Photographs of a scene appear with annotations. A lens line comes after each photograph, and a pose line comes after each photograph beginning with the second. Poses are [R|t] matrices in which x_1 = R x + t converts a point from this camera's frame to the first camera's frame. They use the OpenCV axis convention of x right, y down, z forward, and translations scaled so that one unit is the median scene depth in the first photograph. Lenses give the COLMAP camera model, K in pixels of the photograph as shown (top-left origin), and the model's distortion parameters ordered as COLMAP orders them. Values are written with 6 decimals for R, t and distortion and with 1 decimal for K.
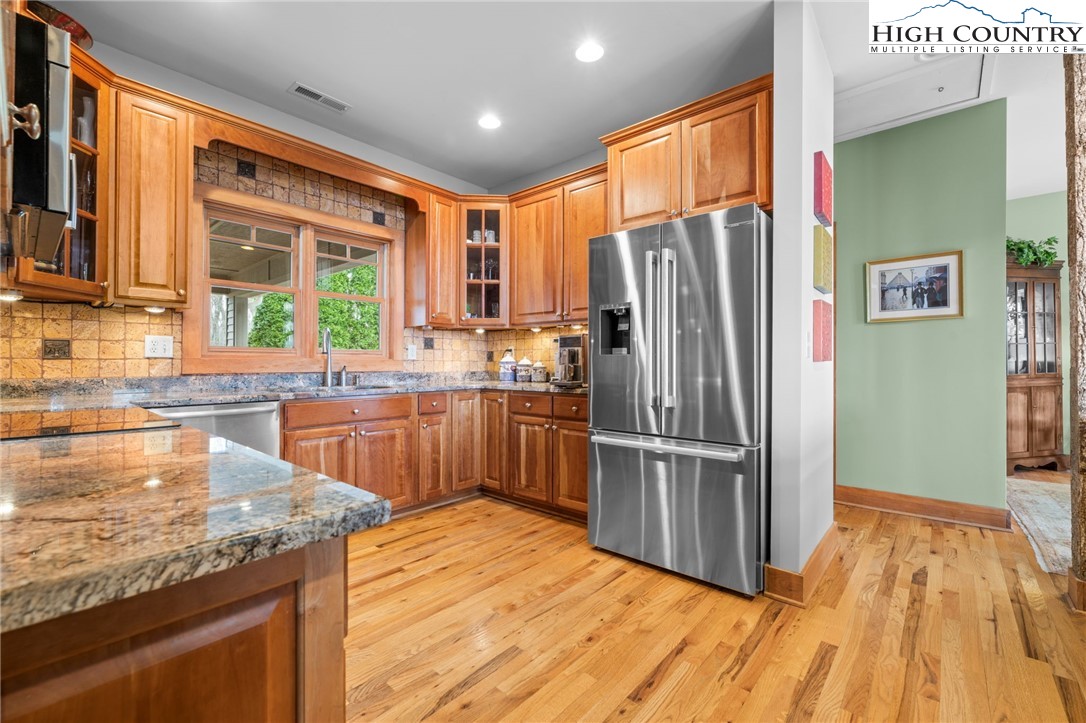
lens RADIAL K [[455.1, 0, 531.0], [0, 455.1, 358.4], [0, 0, 1]] dist [-0.001222, 0.000118]
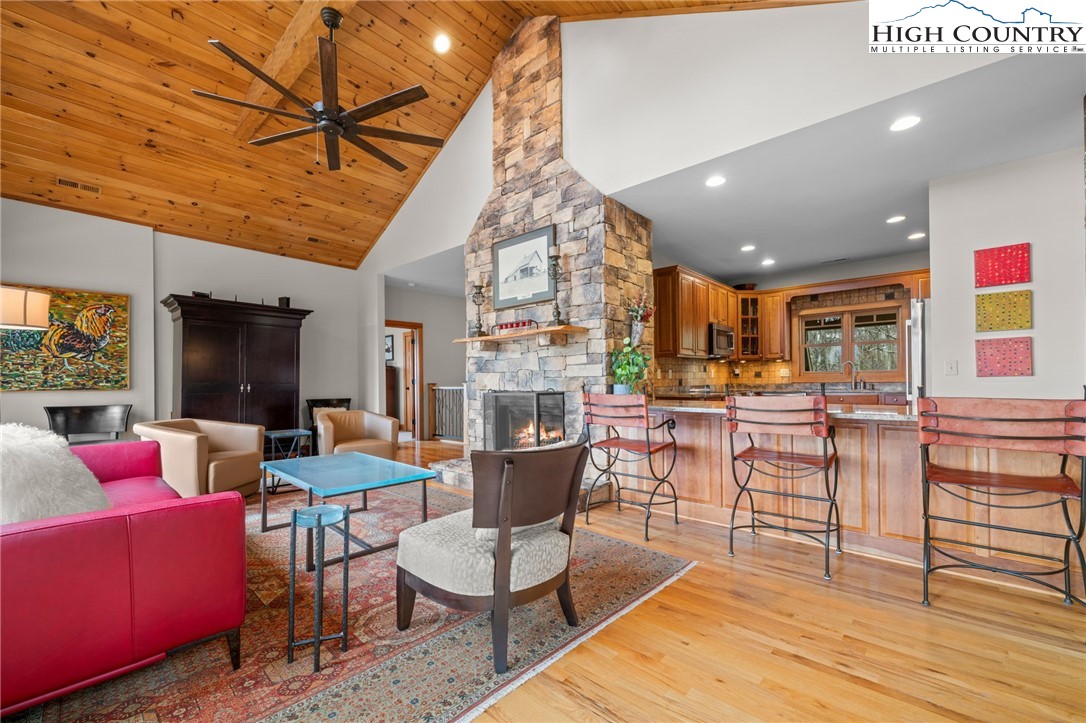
lens RADIAL K [[434.4, 0, 539.5], [0, 434.4, 377.8], [0, 0, 1]] dist [-0.001700, 0.000028]
pose [[0.008465, -0.009045, -0.999923, 1.636170], [0.023689, 0.999680, -0.008842, -0.006206], [0.999684, -0.023612, 0.008676, -0.480582]]
